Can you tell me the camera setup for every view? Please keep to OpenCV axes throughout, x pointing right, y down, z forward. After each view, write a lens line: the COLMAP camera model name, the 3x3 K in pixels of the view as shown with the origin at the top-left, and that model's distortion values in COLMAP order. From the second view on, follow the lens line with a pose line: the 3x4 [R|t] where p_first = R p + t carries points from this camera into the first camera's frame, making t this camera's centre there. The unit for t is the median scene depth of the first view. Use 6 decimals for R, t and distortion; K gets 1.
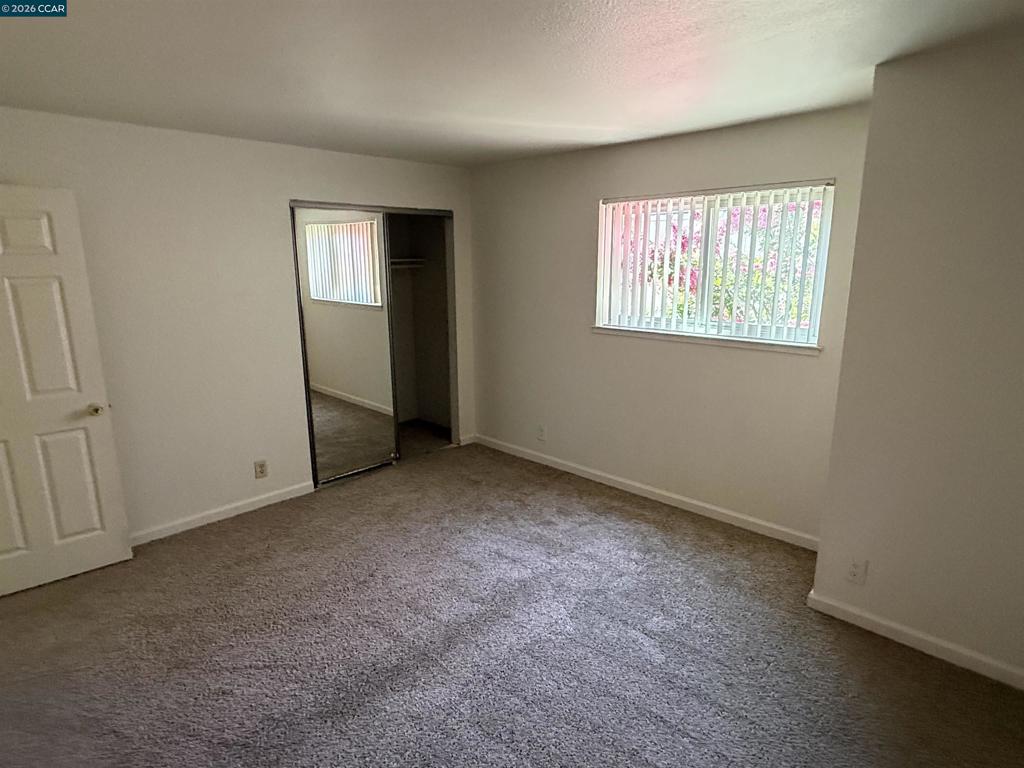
lens RADIAL K [[568.2, 0, 512.0], [0, 568.2, 384.0], [0, 0, 1]] dist [0.000923, 0.001108]
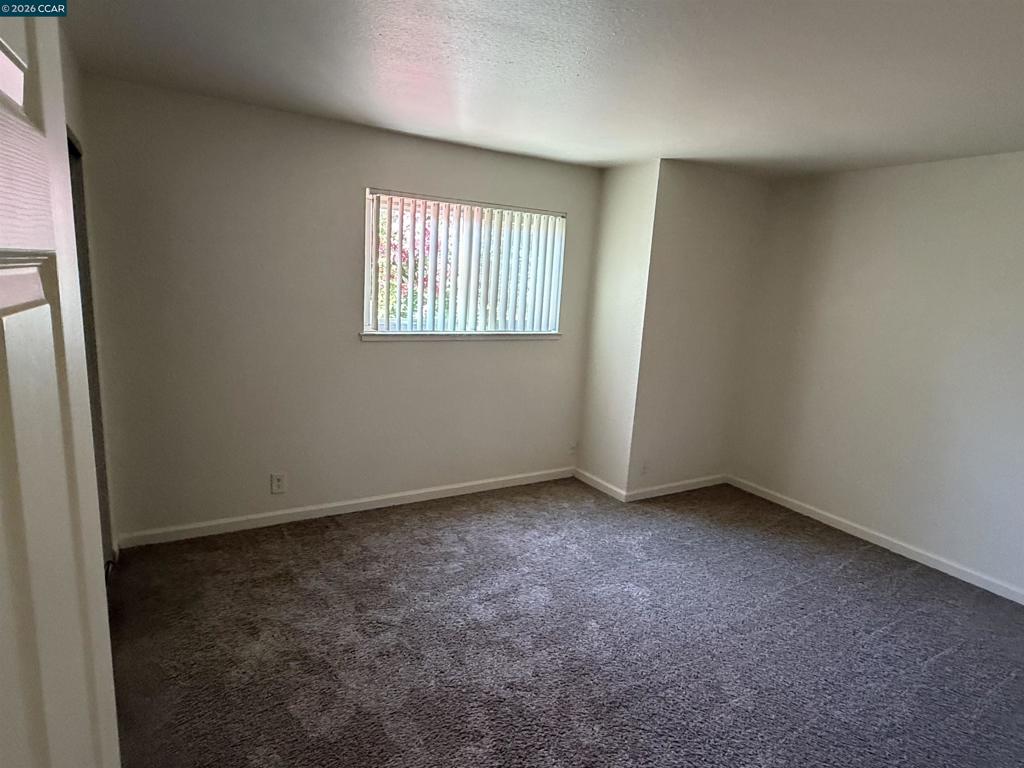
lens RADIAL K [[568.2, 0, 512.0], [0, 568.2, 384.0], [0, 0, 1]] dist [0.000923, 0.001108]
pose [[0.264961, -0.160163, 0.950864, -0.694955], [0.151192, 0.980812, 0.123078, -0.108914], [-0.952332, 0.111152, 0.284093, 0.604592]]
